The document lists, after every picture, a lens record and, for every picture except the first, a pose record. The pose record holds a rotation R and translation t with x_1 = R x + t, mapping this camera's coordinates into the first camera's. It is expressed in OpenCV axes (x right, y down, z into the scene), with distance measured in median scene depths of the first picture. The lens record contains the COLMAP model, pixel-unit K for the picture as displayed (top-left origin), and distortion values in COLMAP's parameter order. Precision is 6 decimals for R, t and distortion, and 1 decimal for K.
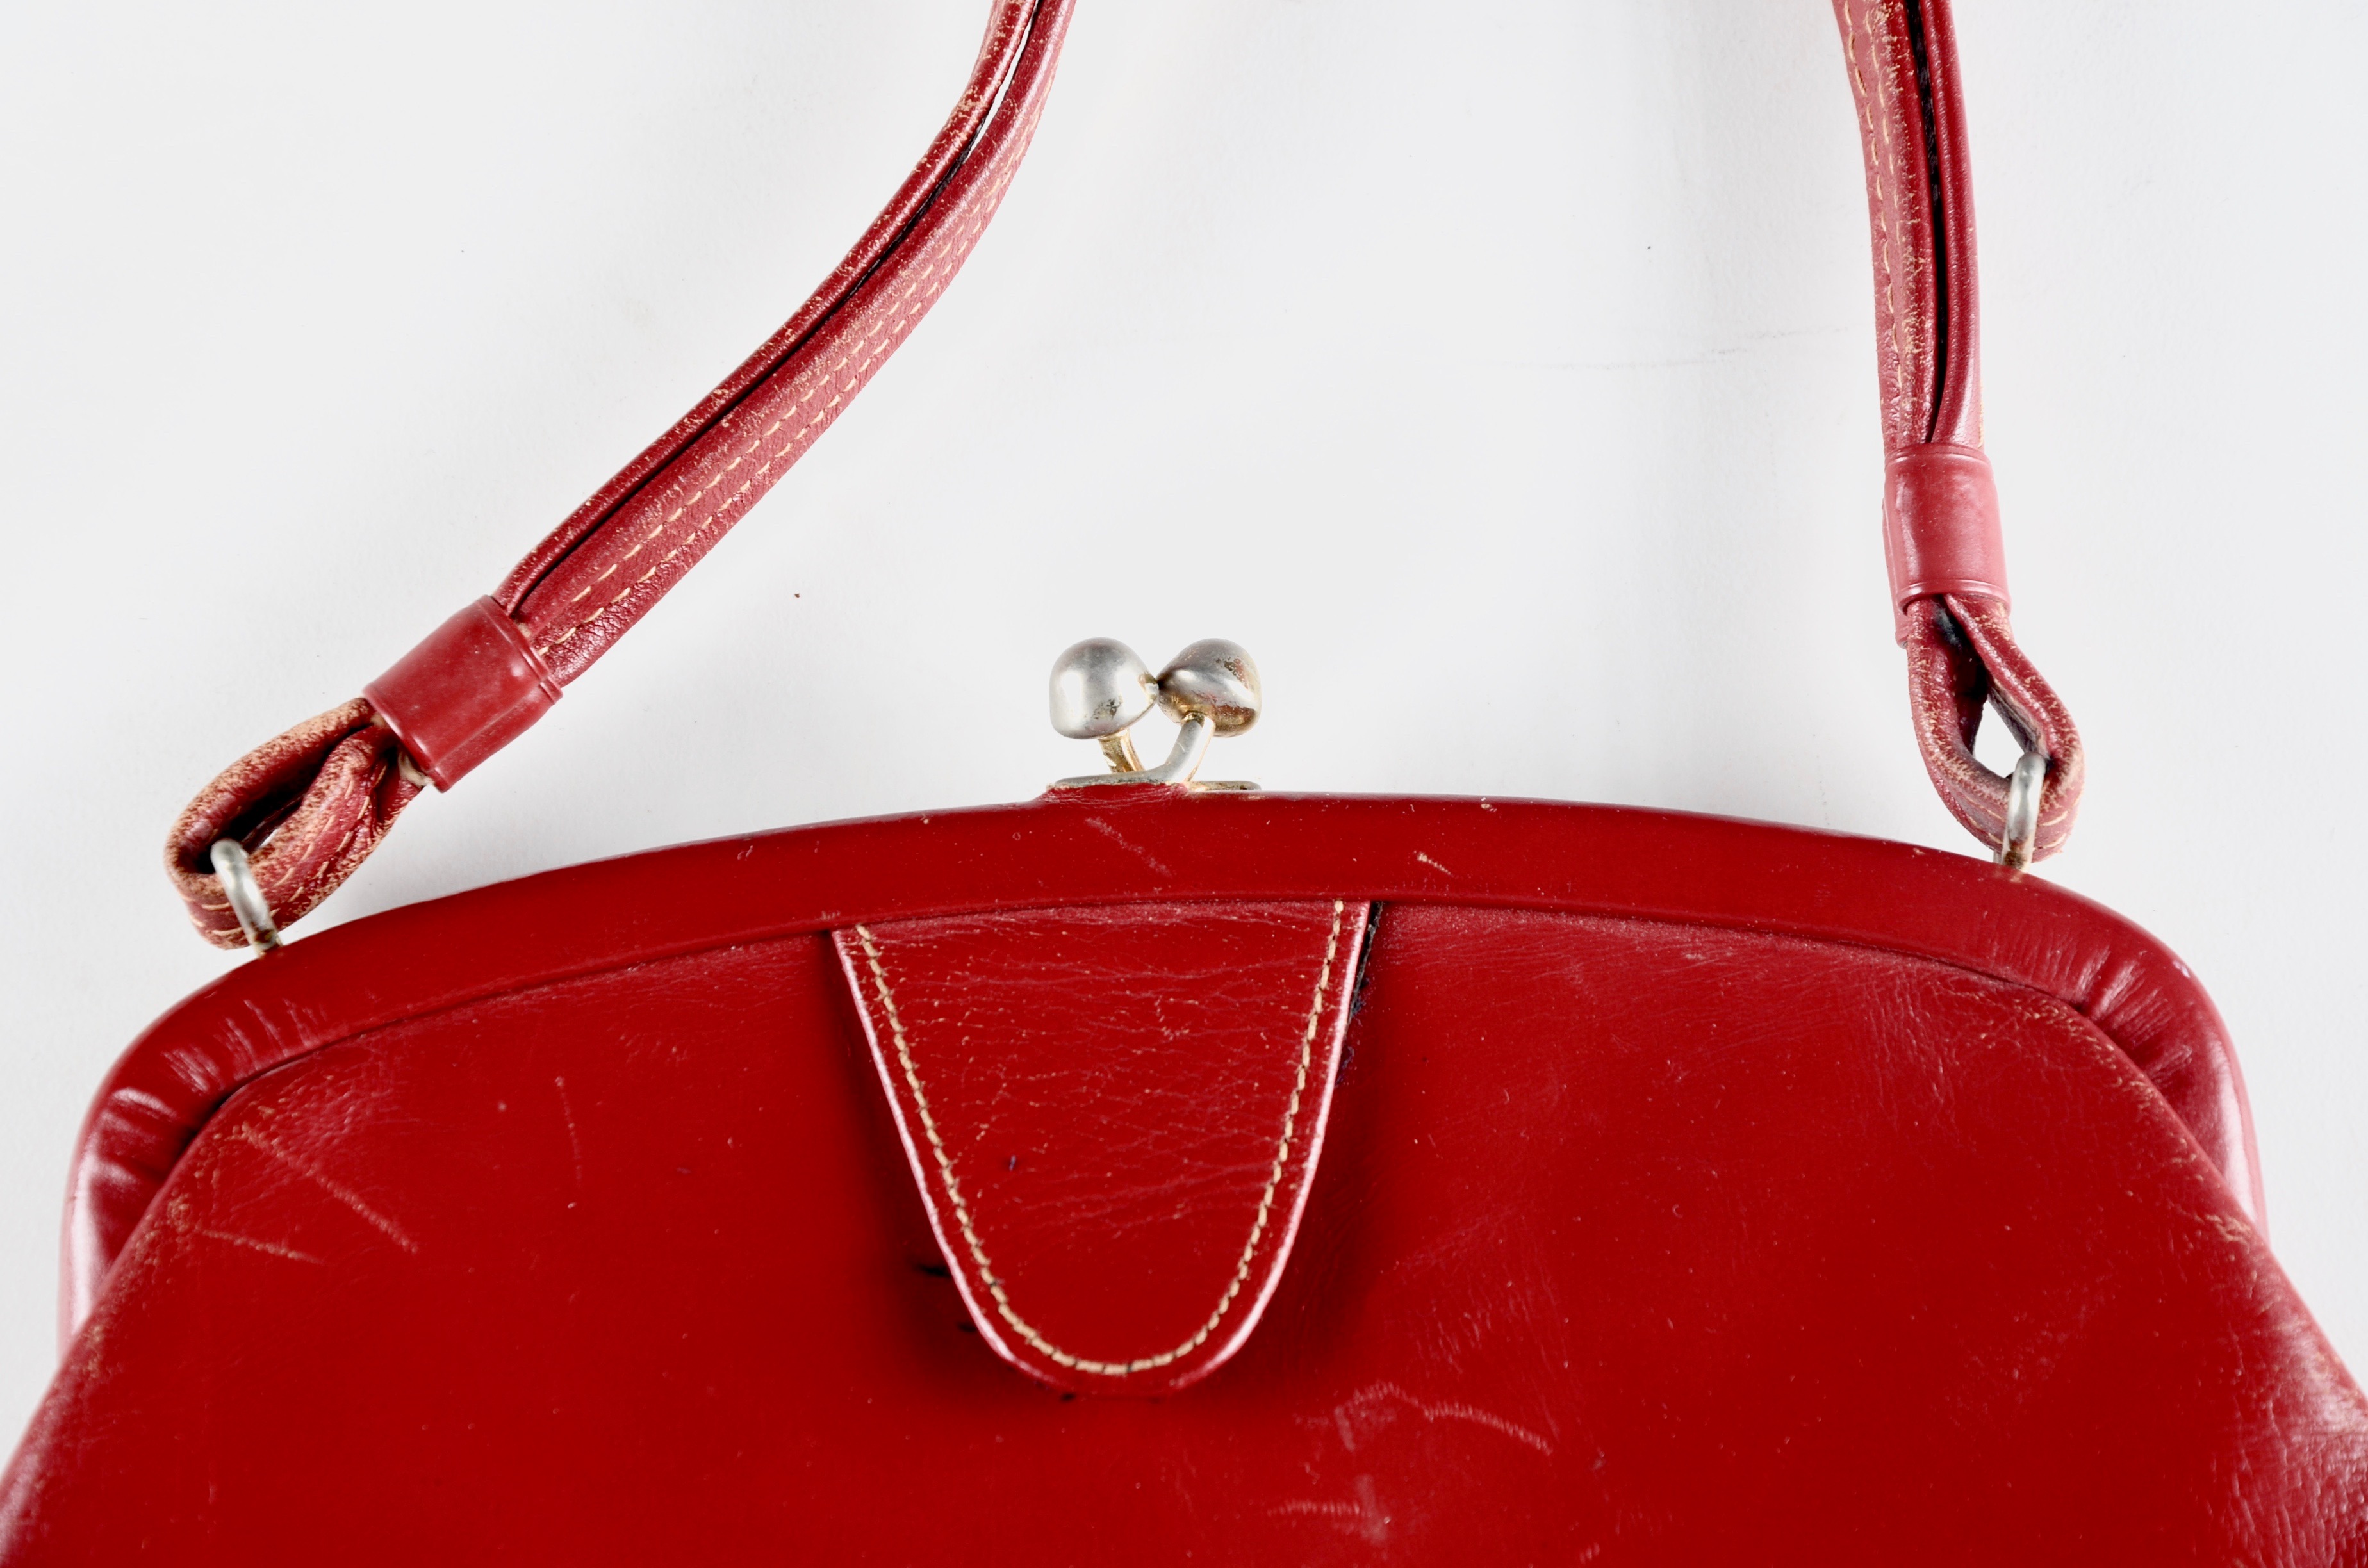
lens RADIAL K [[11378.6, 0, 1184.1], [0, 11378.6, 783.4], [0, 0, 1]] dist [1.437690, 0.000000]
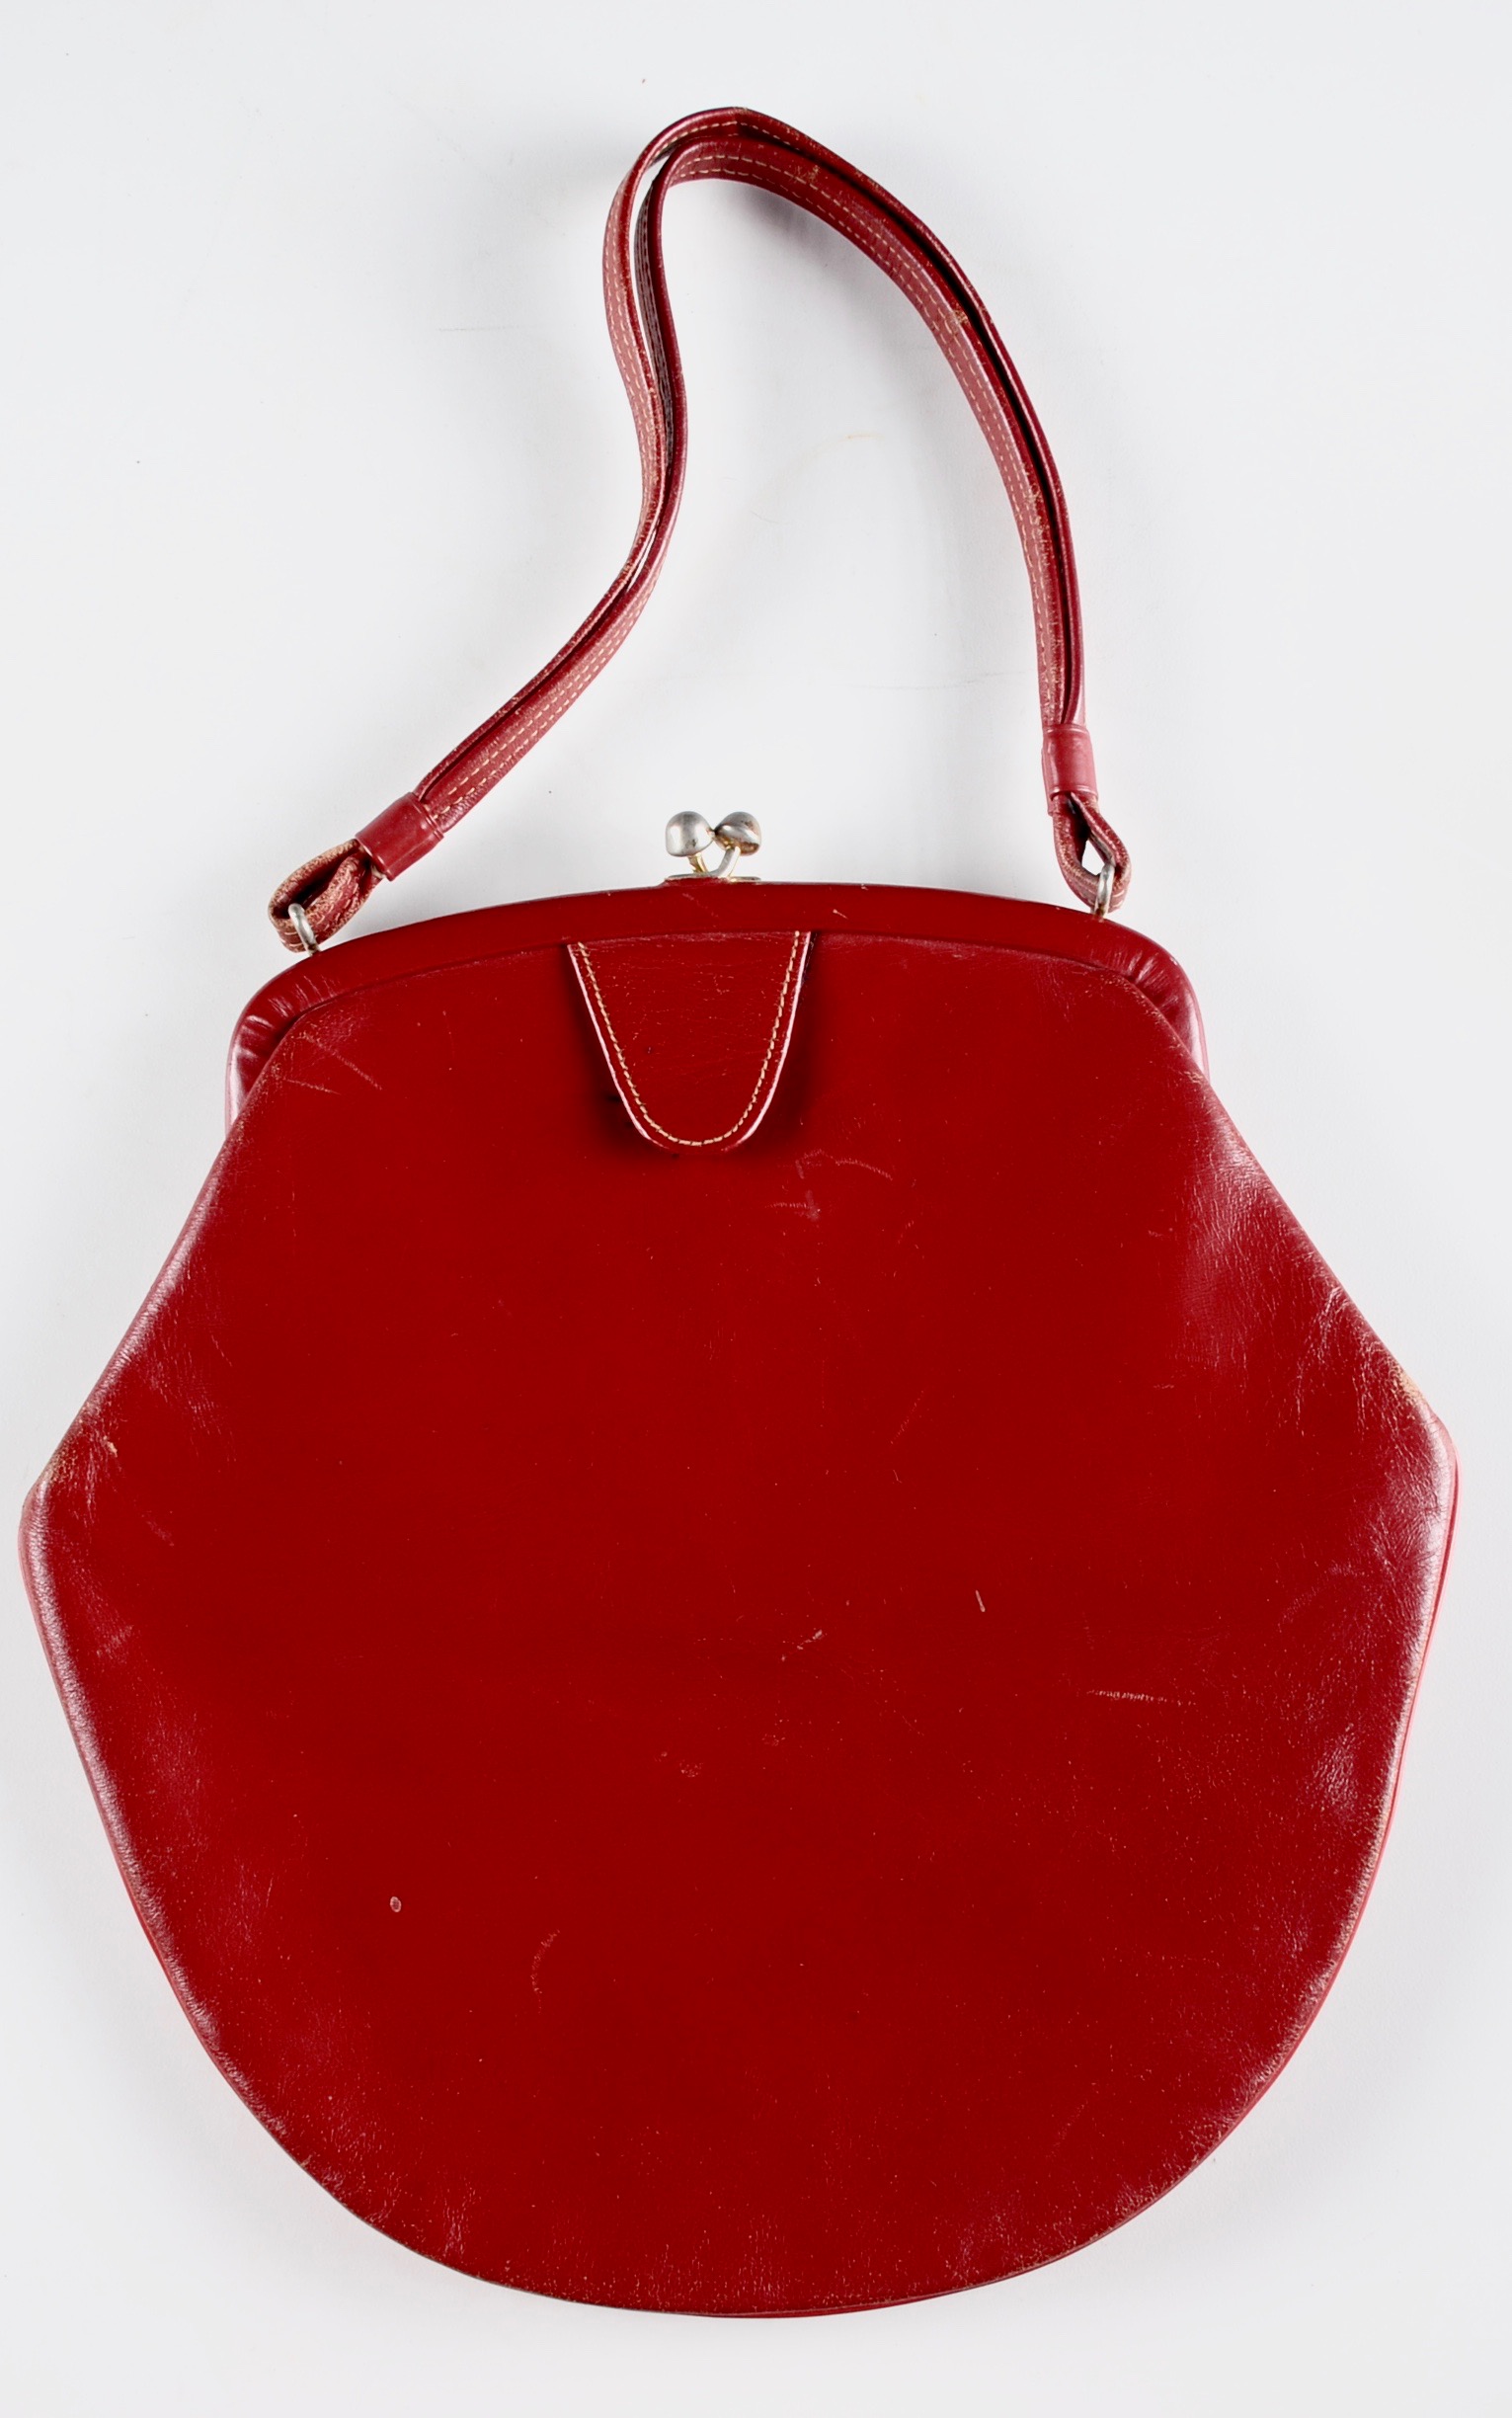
lens RADIAL K [[3636.8, 0, 821.3], [0, 3636.8, 1249.1], [0, 0, 1]] dist [-0.084685, 0.000000]
pose [[0.999184, -0.003666, 0.040218, -0.010186], [-0.000461, 0.994772, 0.102118, -0.000232], [-0.040382, -0.102053, 0.993959, 0.294736]]
